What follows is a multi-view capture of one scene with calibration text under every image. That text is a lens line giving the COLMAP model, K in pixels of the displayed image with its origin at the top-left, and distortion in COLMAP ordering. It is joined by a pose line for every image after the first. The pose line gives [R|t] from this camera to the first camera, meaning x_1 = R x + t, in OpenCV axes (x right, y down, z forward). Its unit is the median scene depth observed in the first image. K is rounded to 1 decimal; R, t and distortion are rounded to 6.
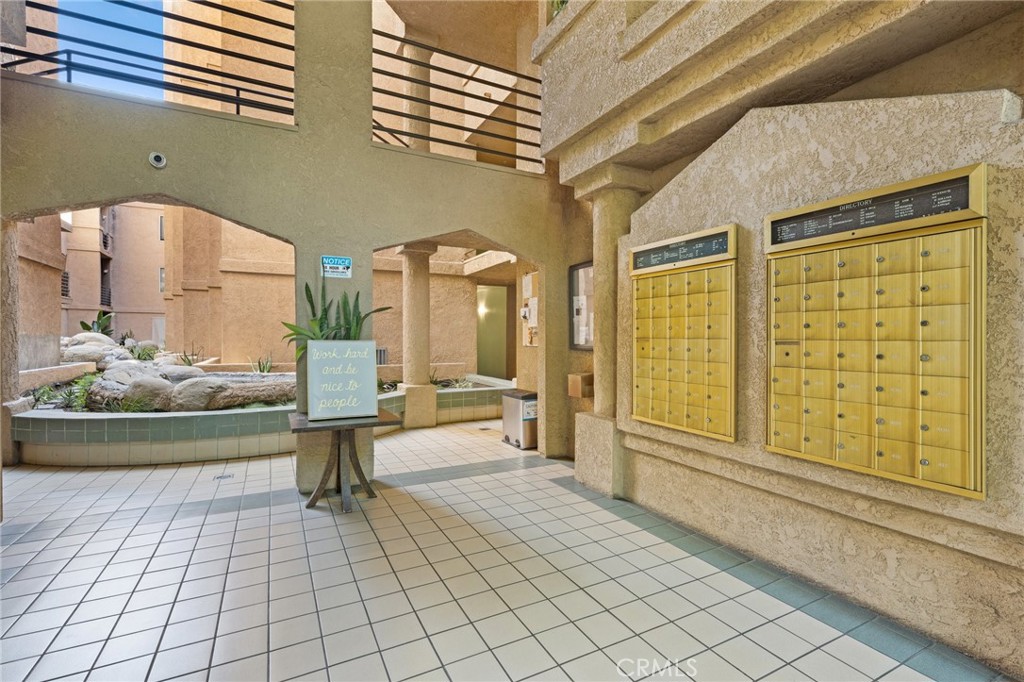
lens RADIAL K [[460.4, 0, 509.4], [0, 460.4, 338.0], [0, 0, 1]] dist [0.005219, 0.000090]
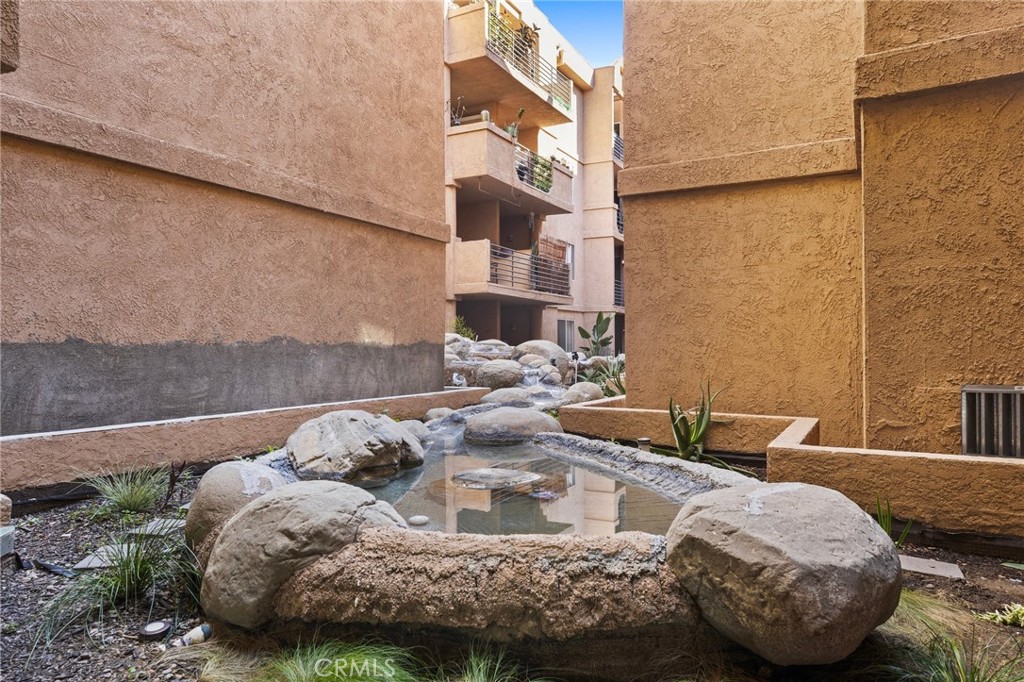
lens RADIAL K [[671.3, 0, 512.0], [0, 671.3, 341.0], [0, 0, 1]] dist [0.001056, 0.000098]
pose [[0.571579, -0.010203, -0.820484, -0.153036], [0.002234, 0.999938, -0.010878, 0.000211], [0.820544, 0.004385, 0.571566, 0.533435]]
